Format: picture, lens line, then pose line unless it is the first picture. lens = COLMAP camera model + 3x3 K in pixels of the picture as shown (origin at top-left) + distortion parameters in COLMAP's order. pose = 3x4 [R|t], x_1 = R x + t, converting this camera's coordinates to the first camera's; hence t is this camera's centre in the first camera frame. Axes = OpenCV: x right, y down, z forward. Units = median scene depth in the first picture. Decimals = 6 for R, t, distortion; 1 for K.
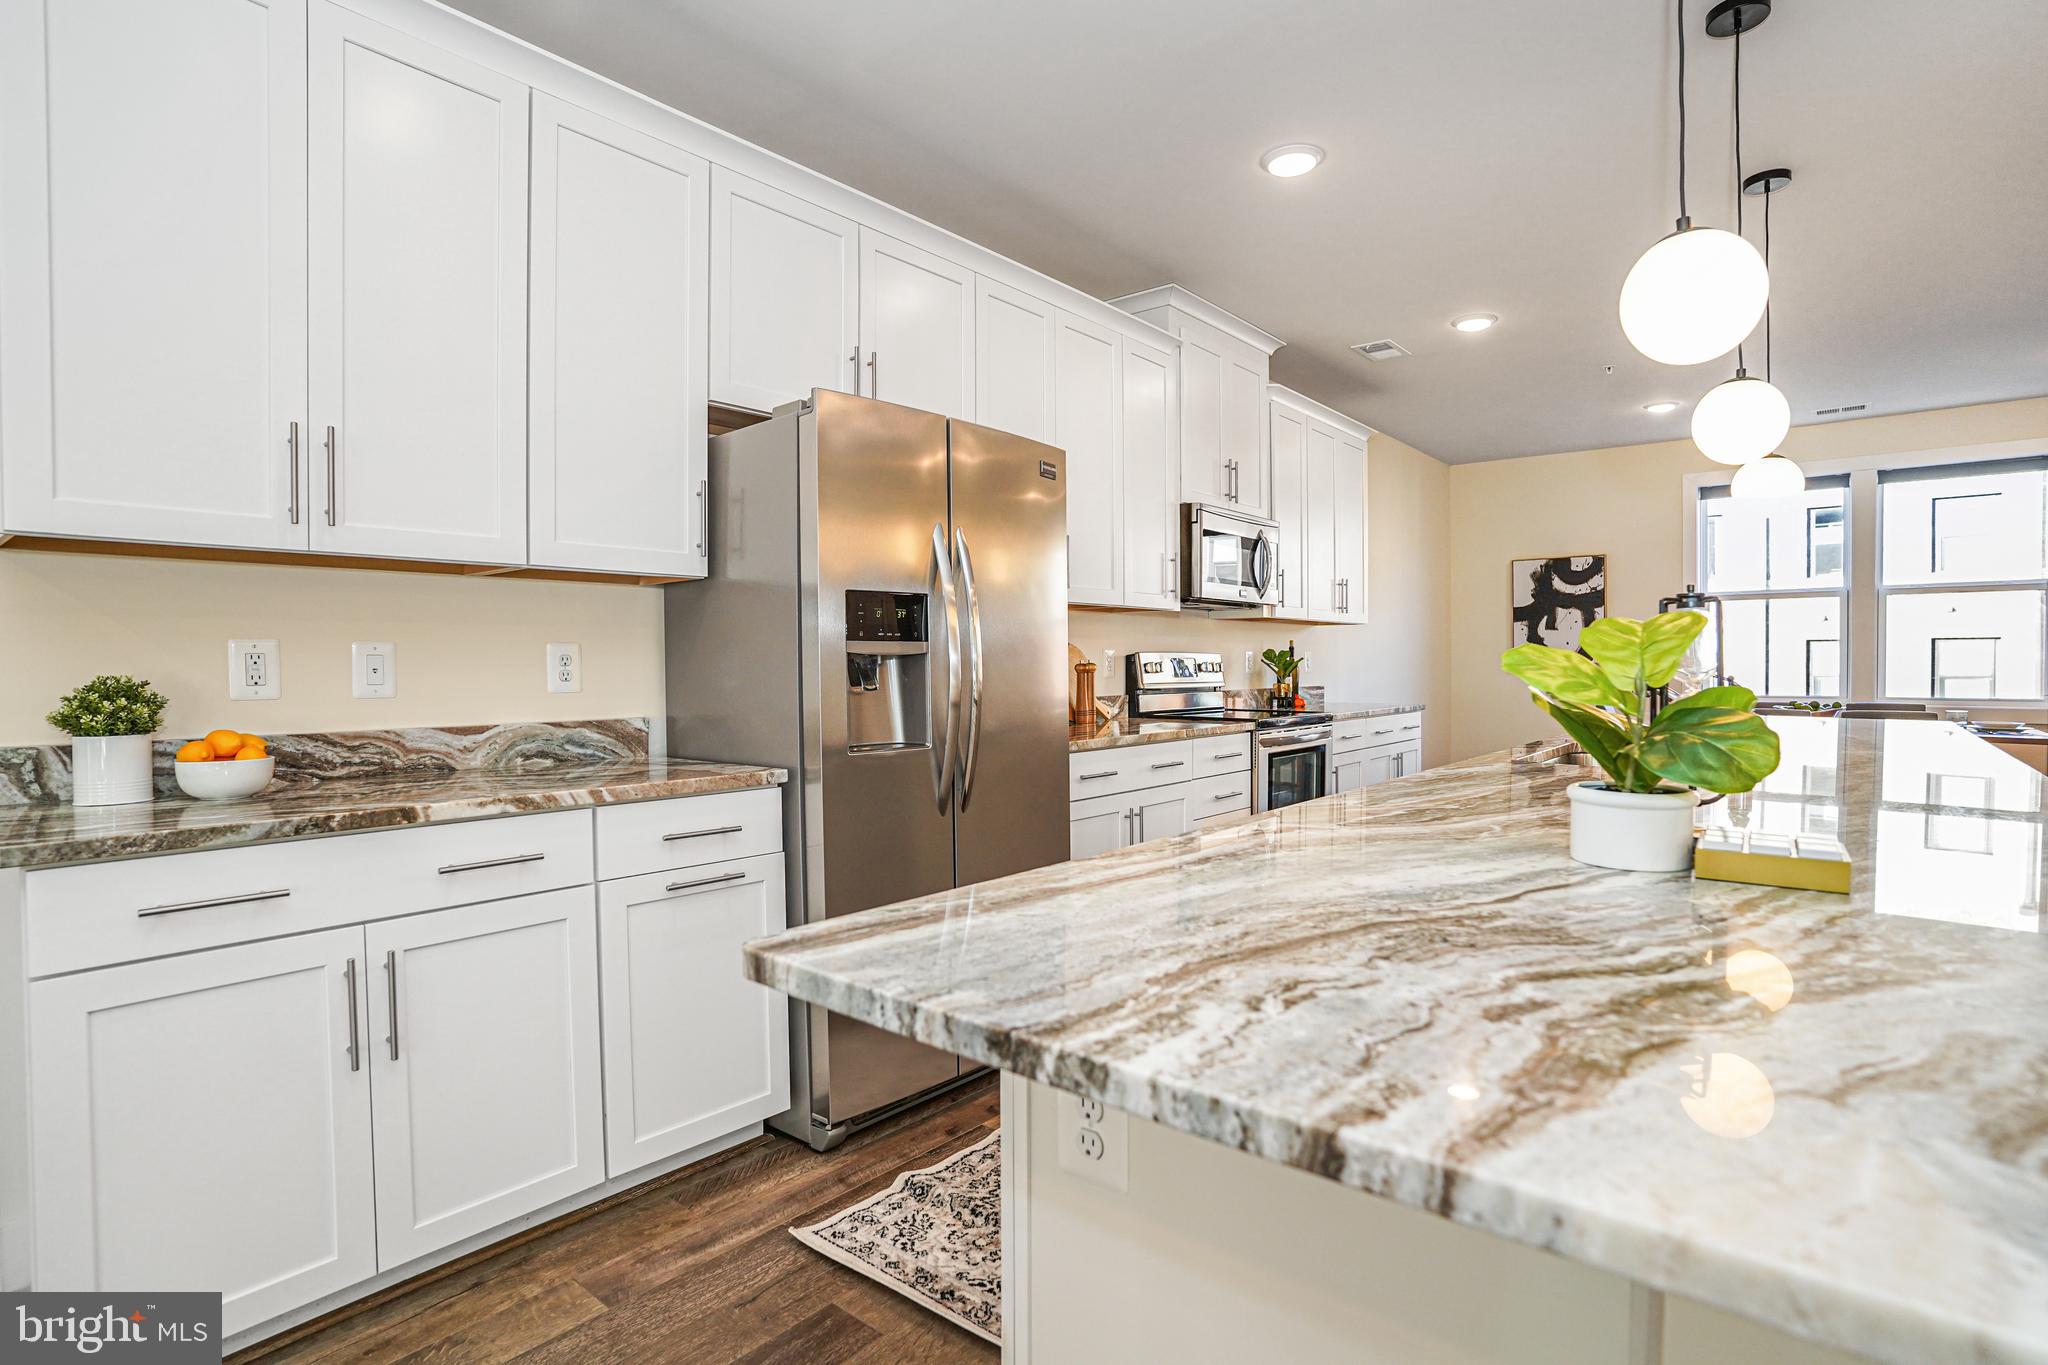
lens RADIAL K [[1007.3, 0, 1028.0], [0, 1007.3, 677.7], [0, 0, 1]] dist [-0.082044, 0.037654]
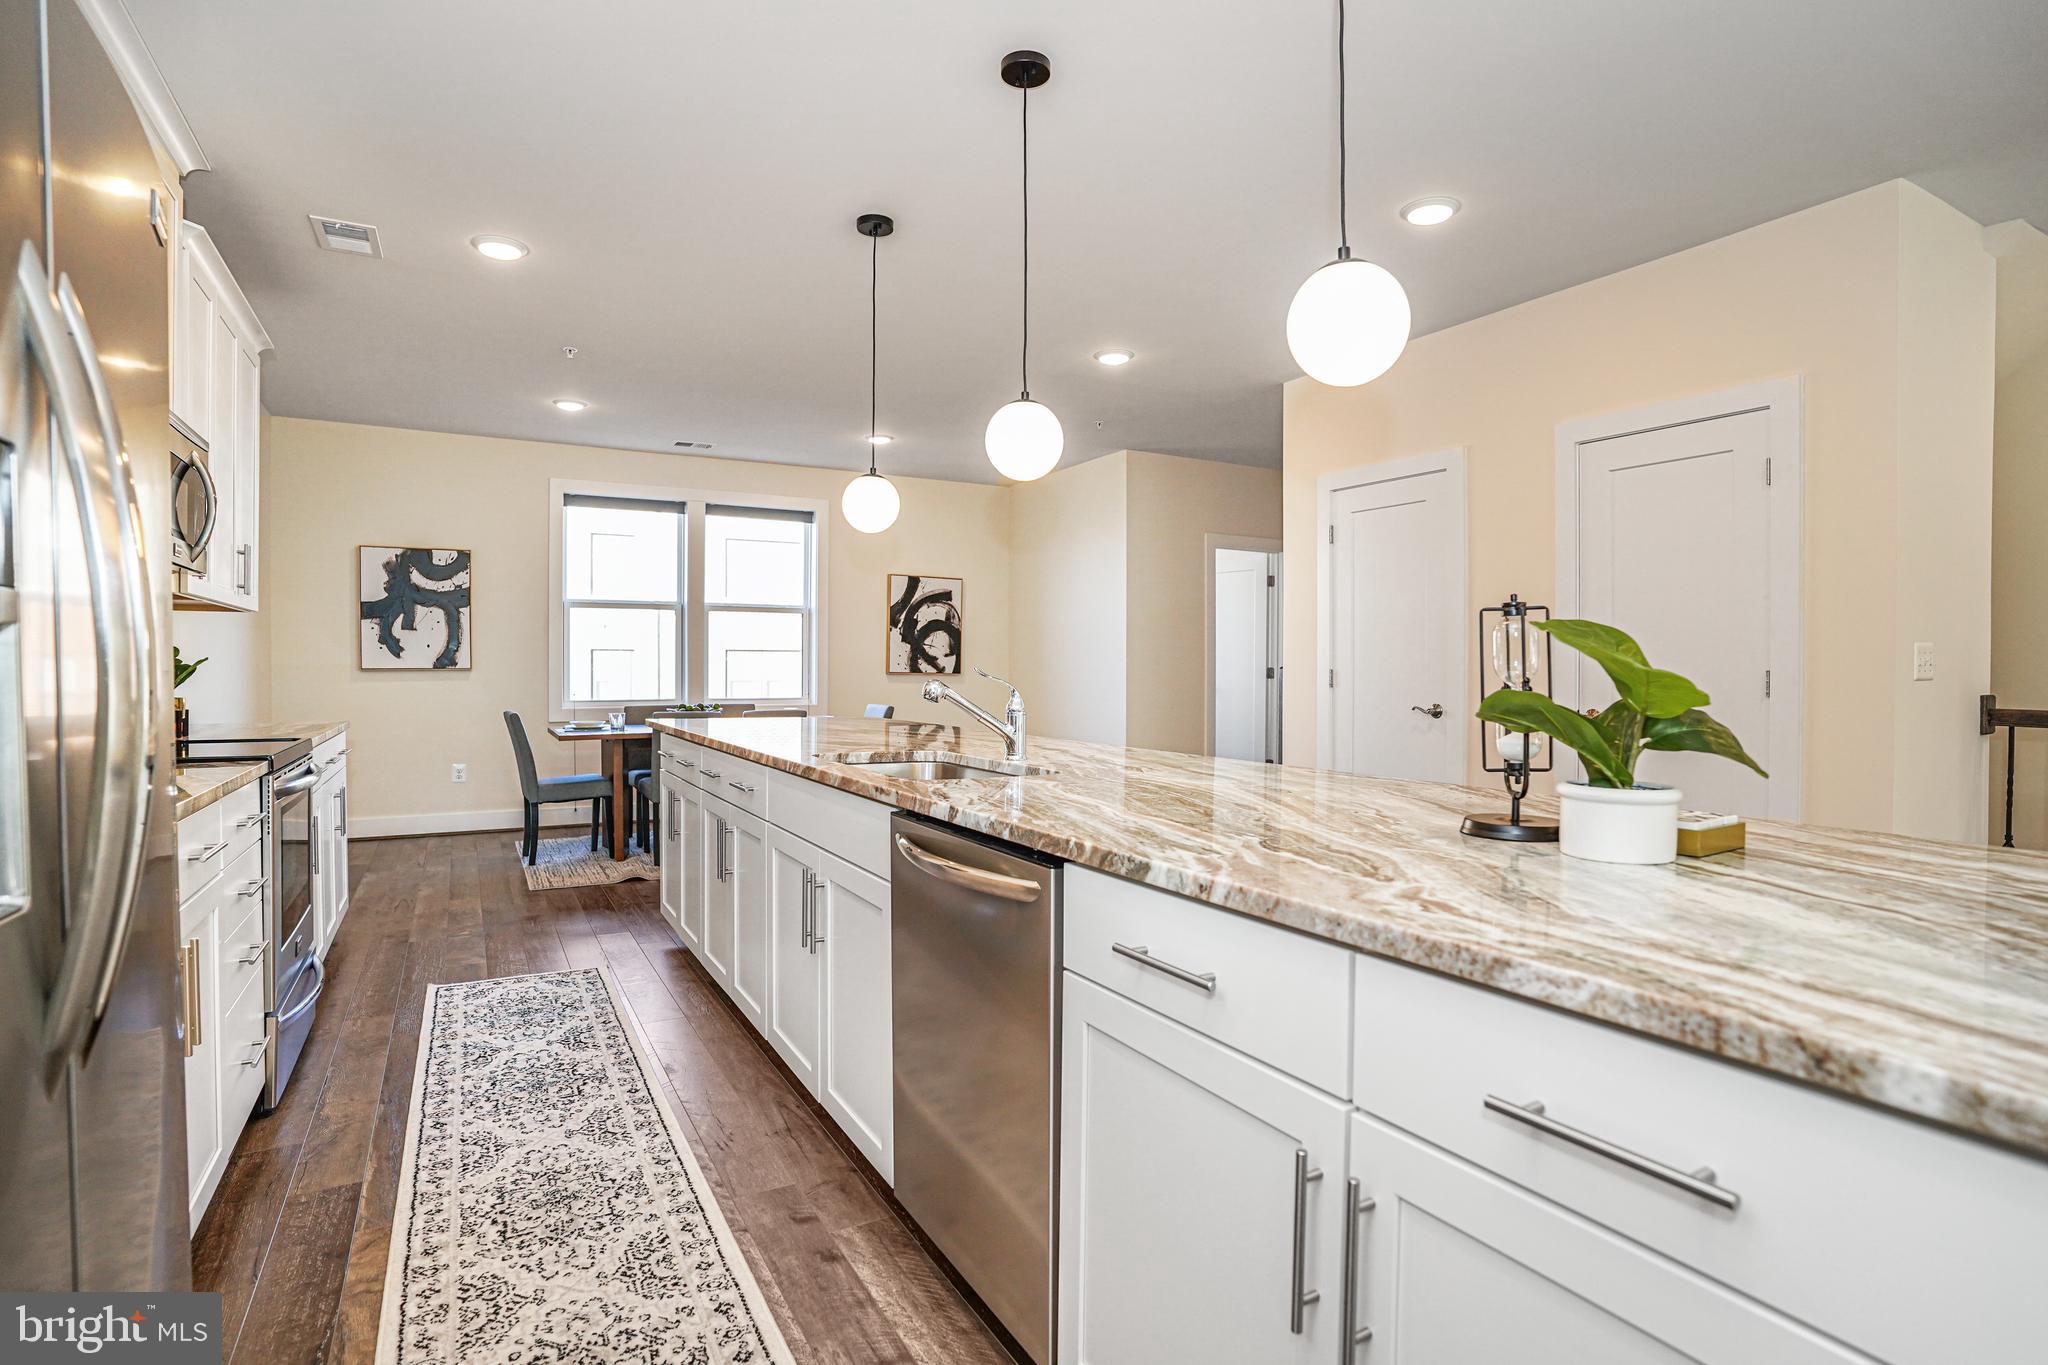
lens RADIAL K [[1007.3, 0, 1028.0], [0, 1007.3, 677.7], [0, 0, 1]] dist [-0.082044, 0.037654]
pose [[0.343926, -0.003119, 0.938992, -0.189892], [0.010001, 0.999950, -0.000342, -0.002203], [-0.938943, 0.009508, 0.343940, 0.400244]]
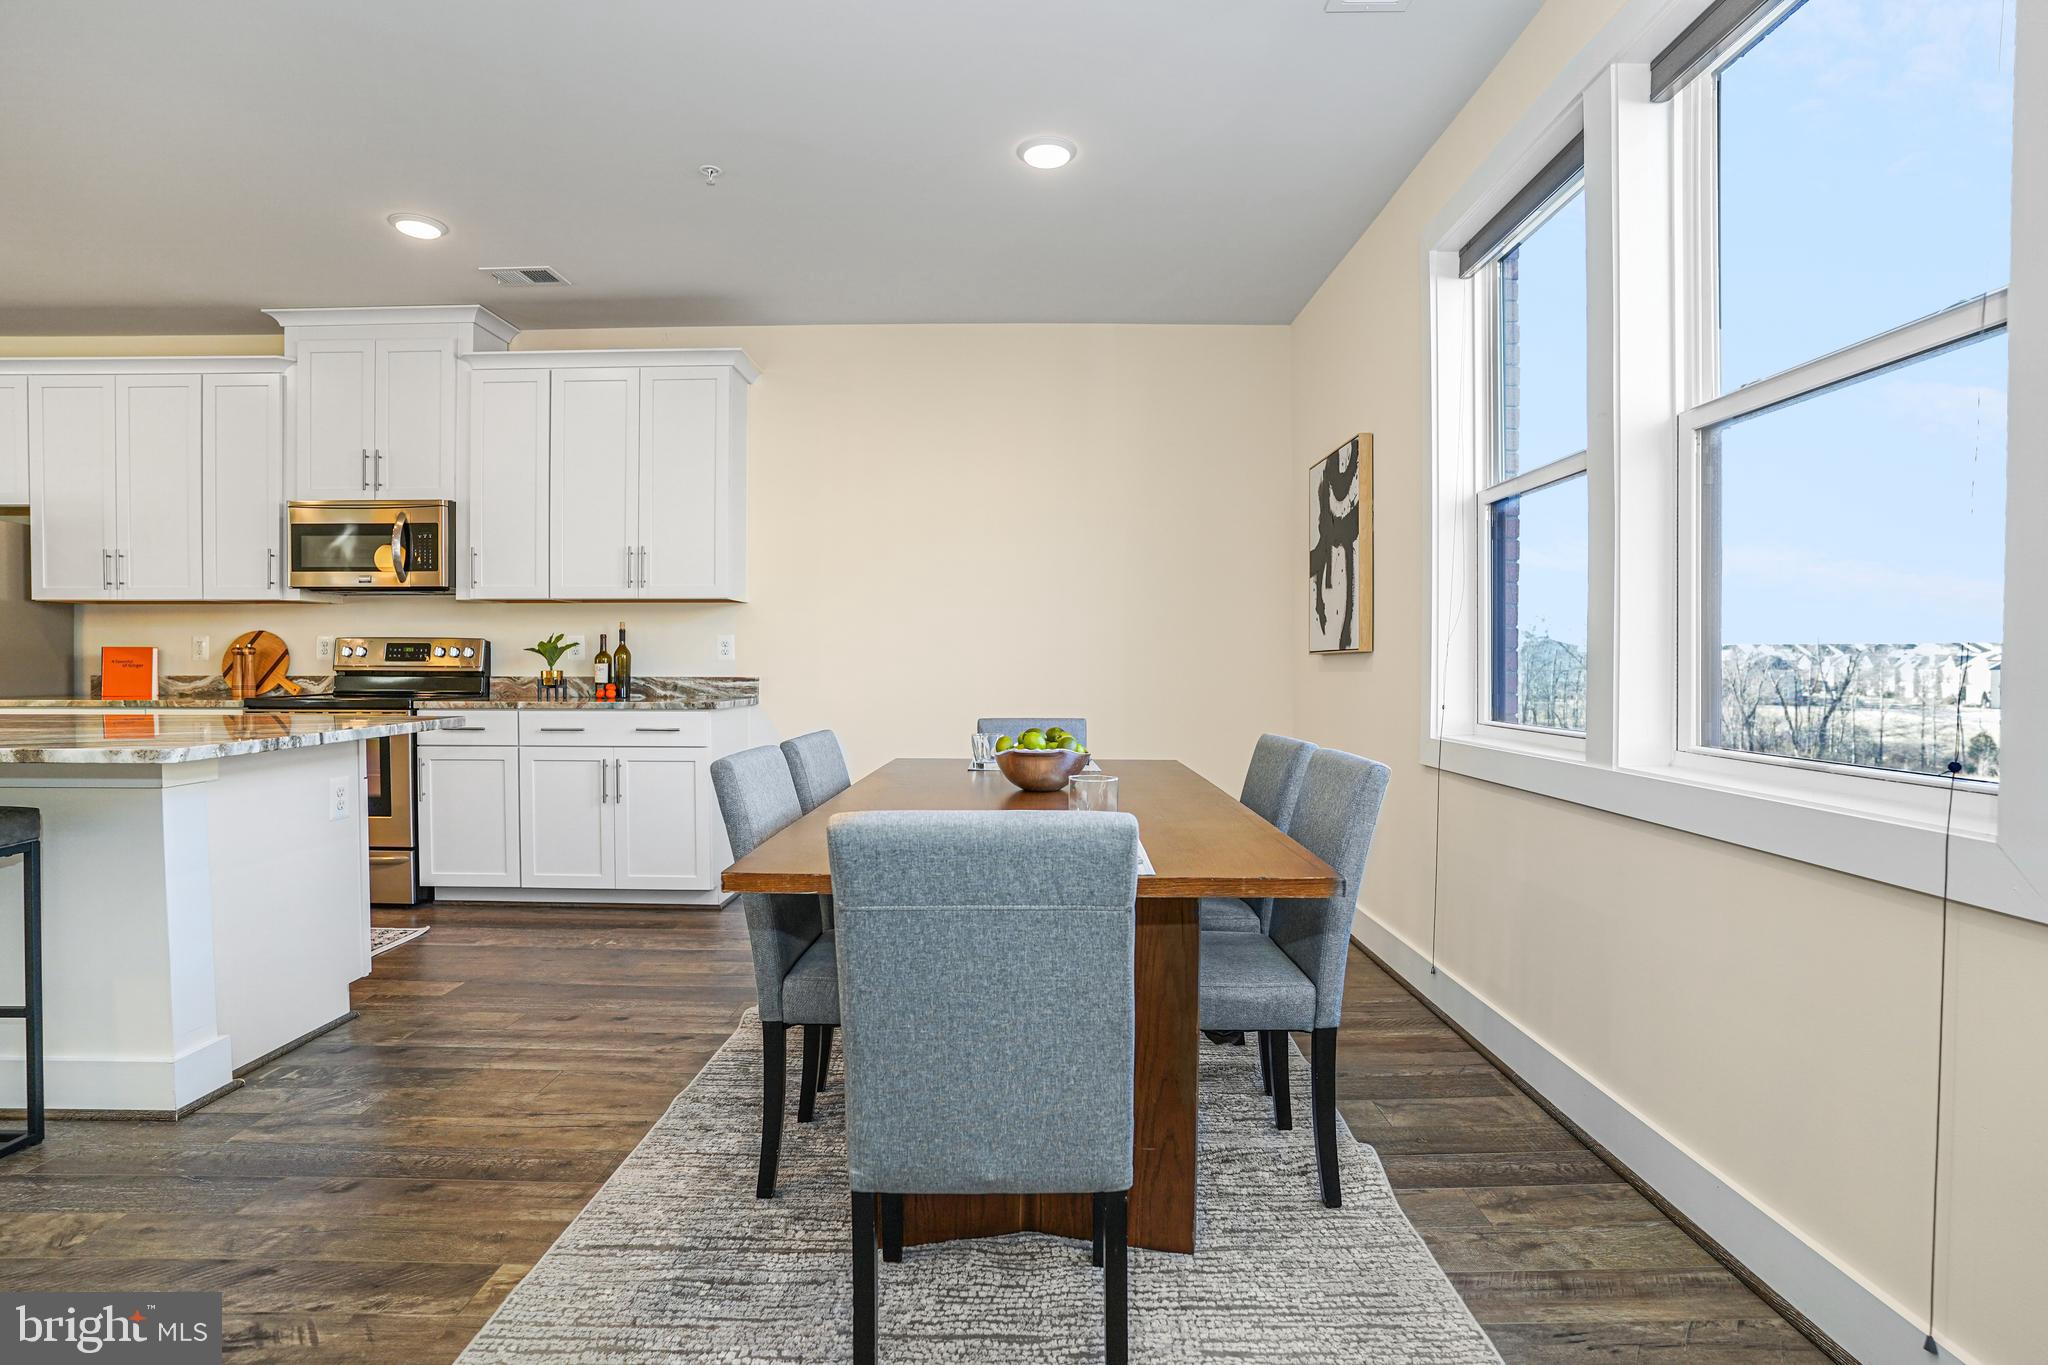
lens RADIAL K [[970.0, 0, 1020.2], [0, 970.0, 663.1], [0, 0, 1]] dist [-0.074428, 0.030944]
pose [[0.646499, 0.005355, -0.762896, 1.707724], [-0.015232, 0.999867, -0.005890, -0.003222], [0.762763, 0.015428, 0.646495, 1.105055]]
